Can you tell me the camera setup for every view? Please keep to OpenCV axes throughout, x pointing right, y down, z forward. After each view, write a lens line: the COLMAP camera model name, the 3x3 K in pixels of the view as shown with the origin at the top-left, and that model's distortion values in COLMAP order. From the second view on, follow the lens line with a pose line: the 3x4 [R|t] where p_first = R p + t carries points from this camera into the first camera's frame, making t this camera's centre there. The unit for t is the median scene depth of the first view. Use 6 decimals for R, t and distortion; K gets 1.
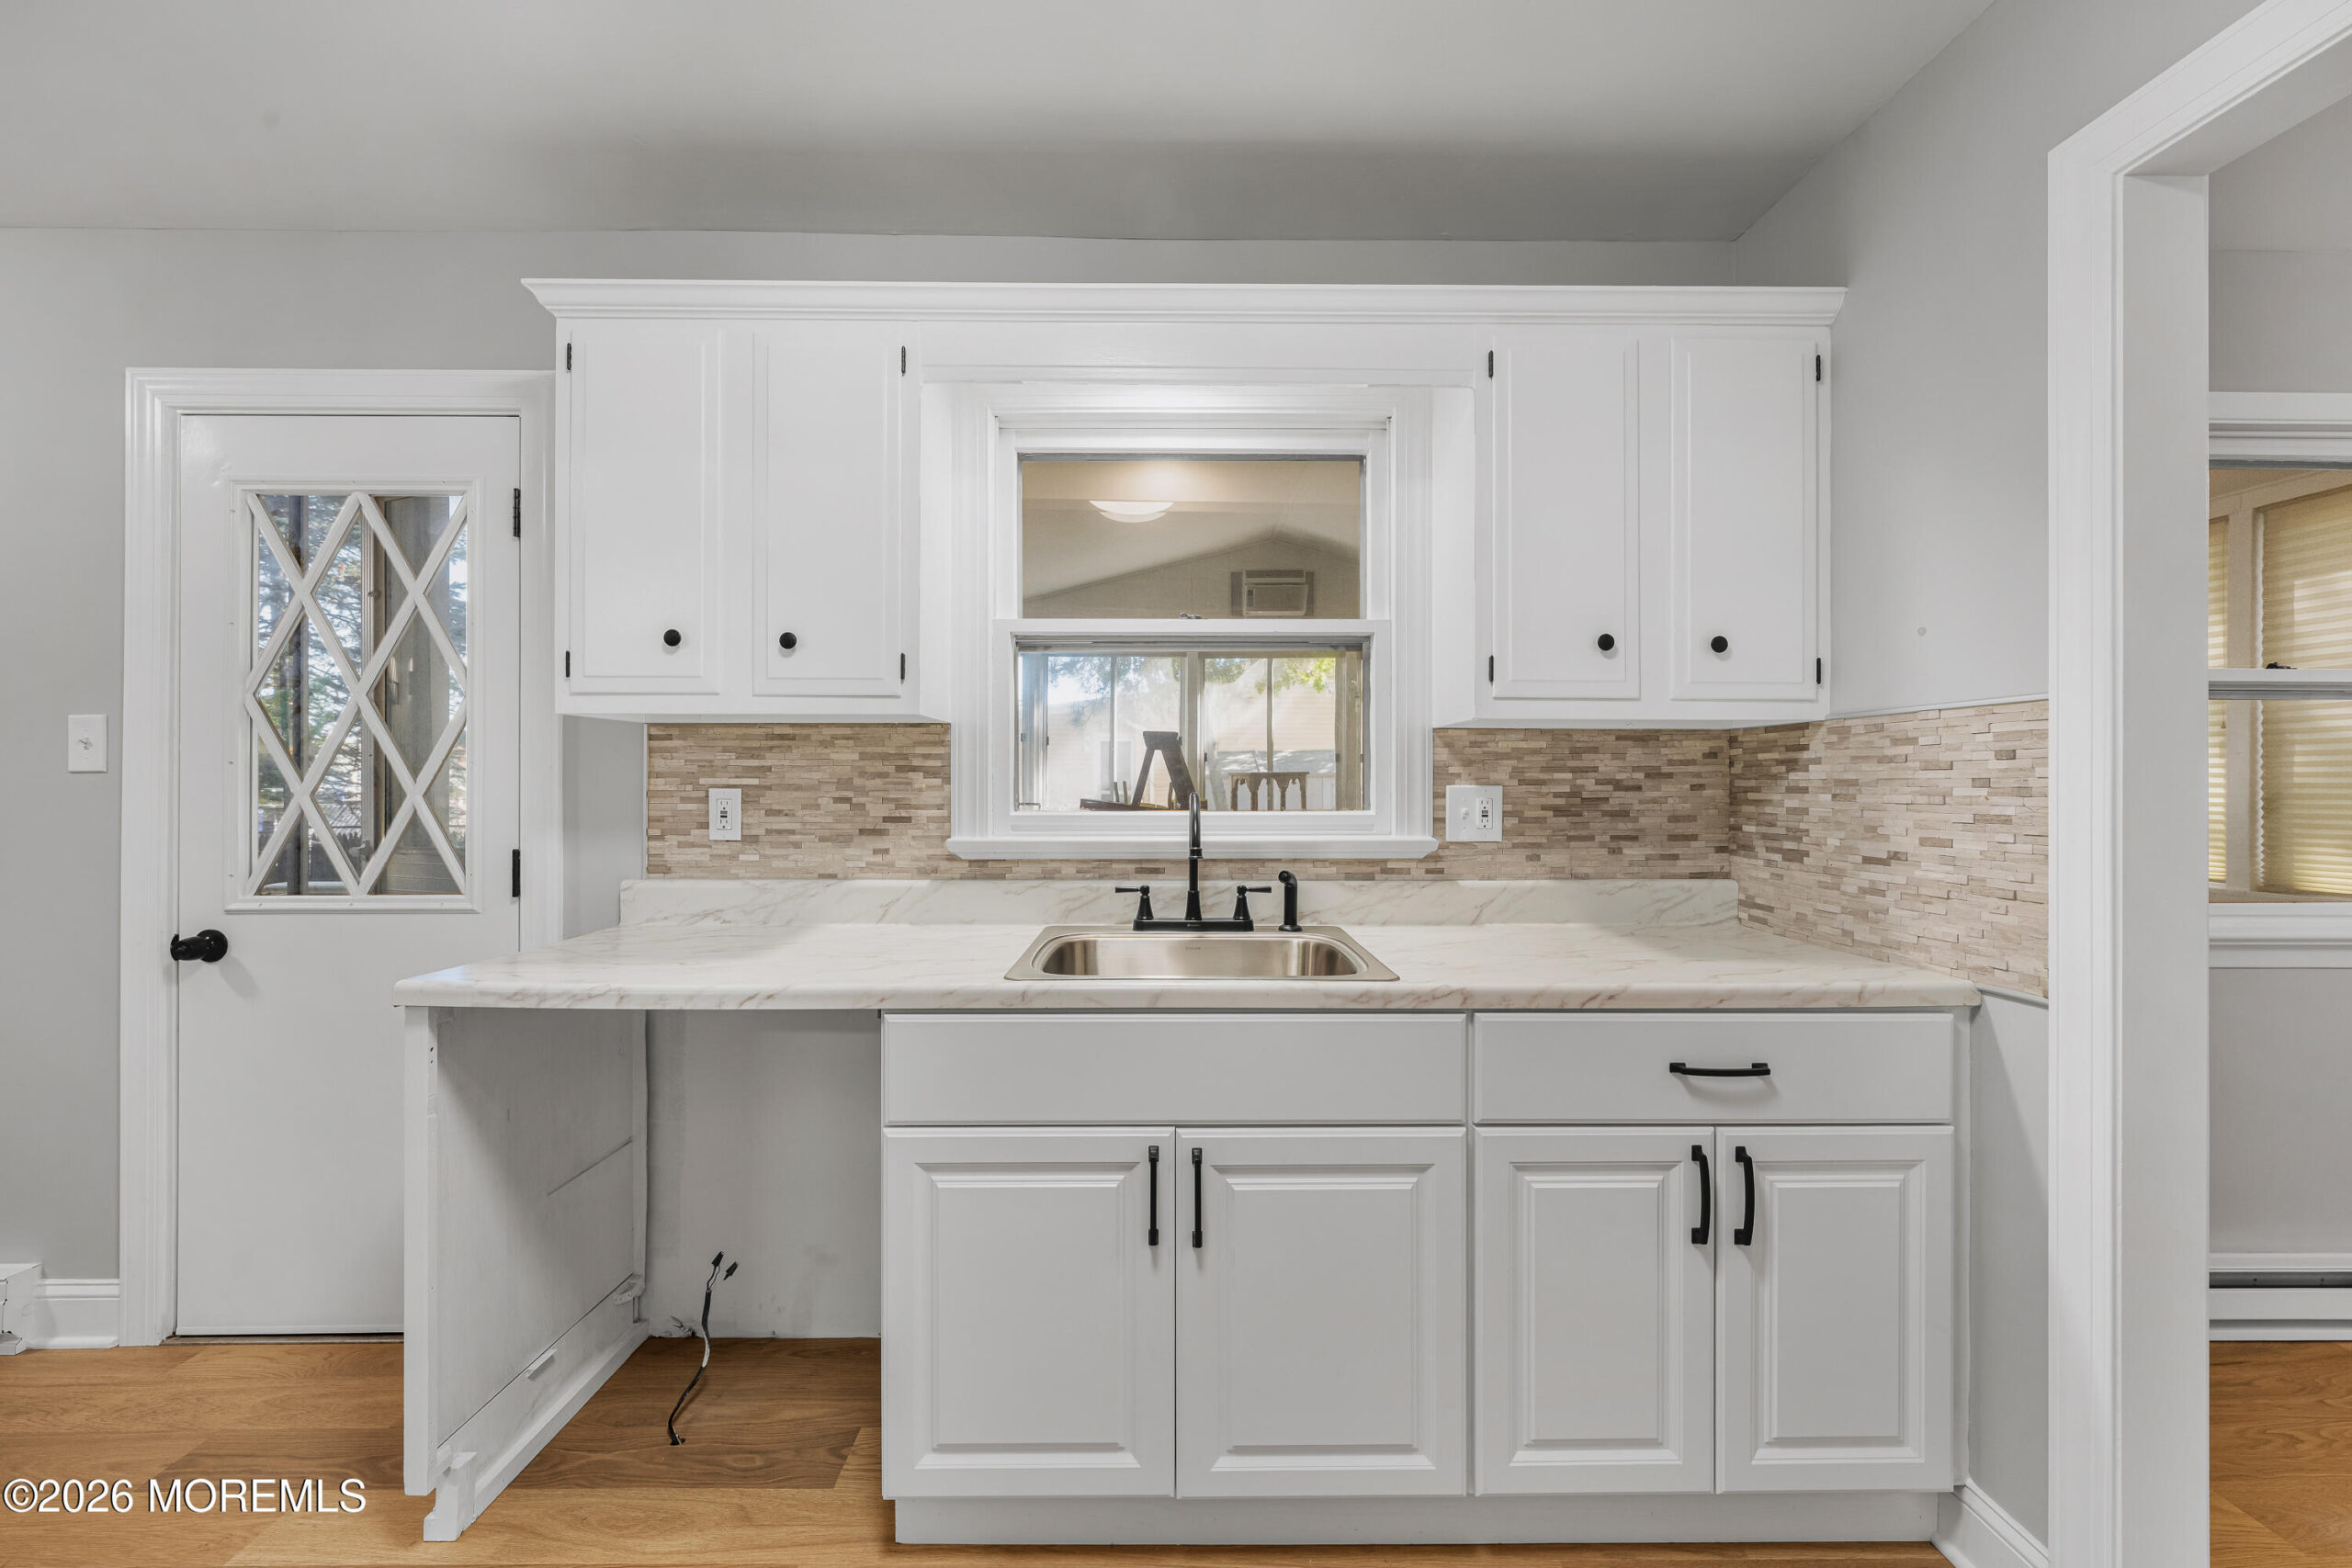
lens RADIAL K [[945.4, 0, 1168.5], [0, 945.4, 777.8], [0, 0, 1]] dist [0.000199, 0.000182]
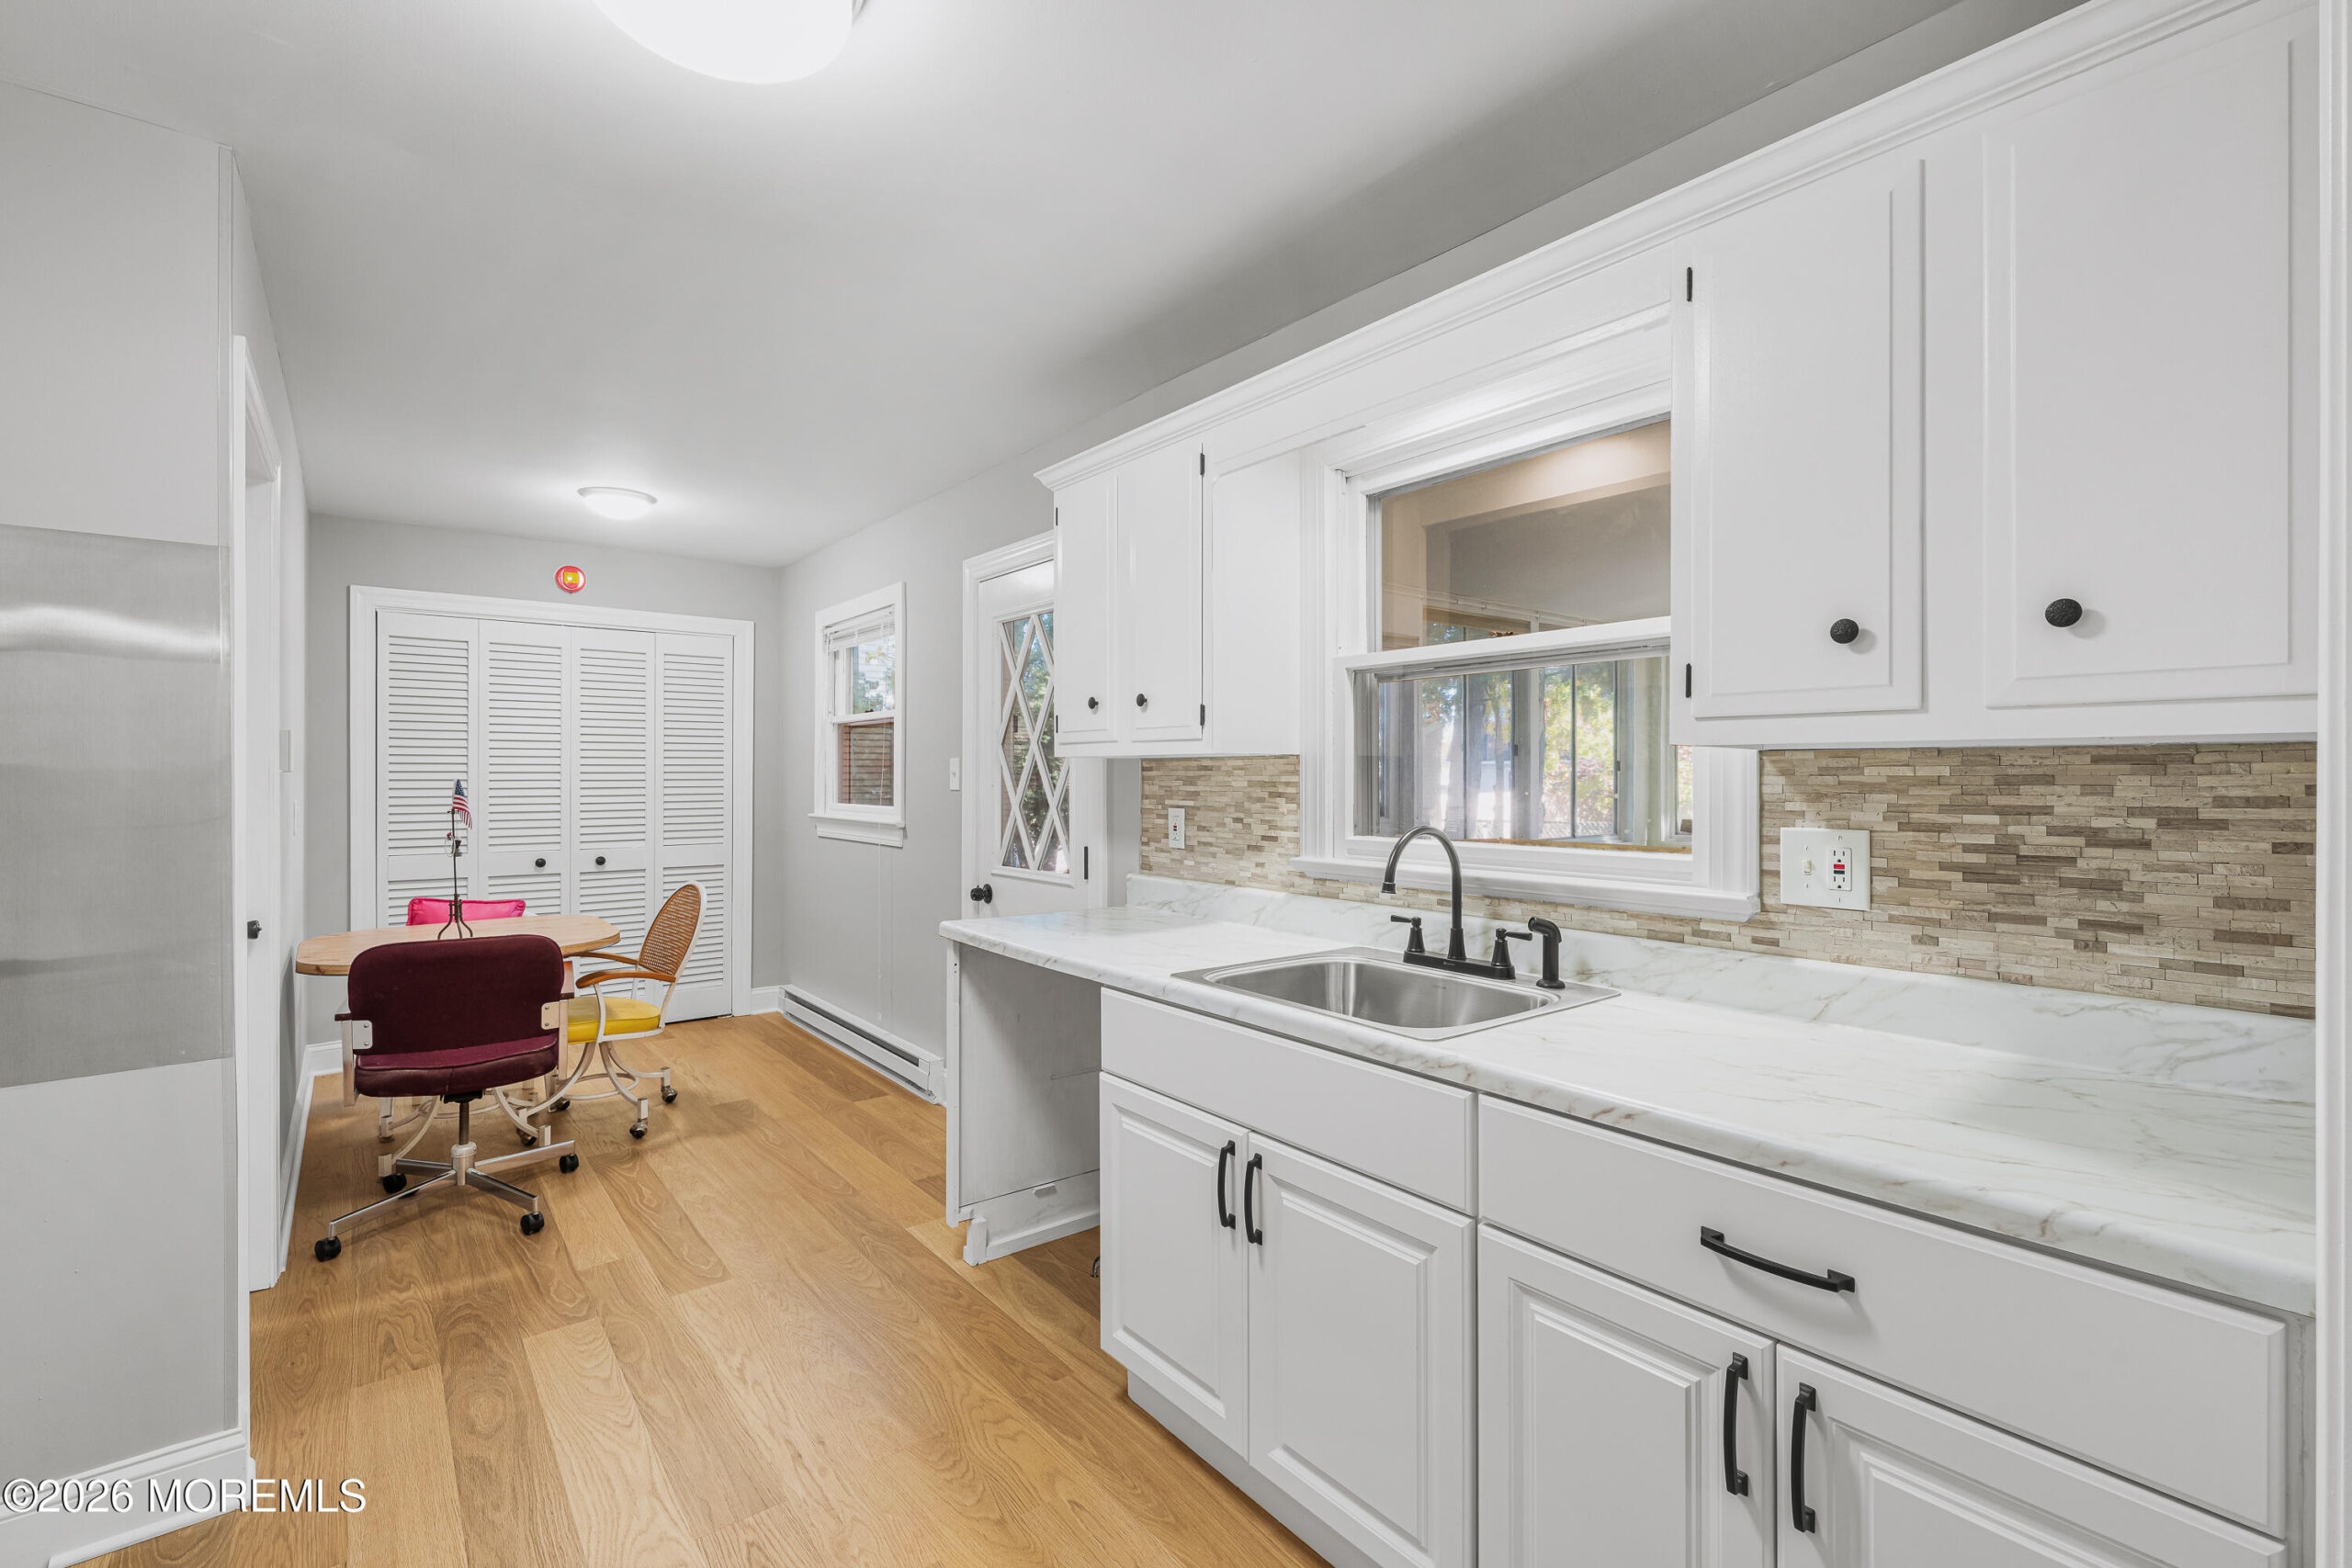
lens RADIAL K [[1023.9, 0, 1169.7], [0, 1023.9, 774.1], [0, 0, 1]] dist [0.000273, -0.000217]
pose [[0.612583, -0.002590, -0.790402, 0.635593], [0.003422, 0.999994, -0.000625, -0.034670], [0.790399, -0.002322, 0.612588, 0.133353]]
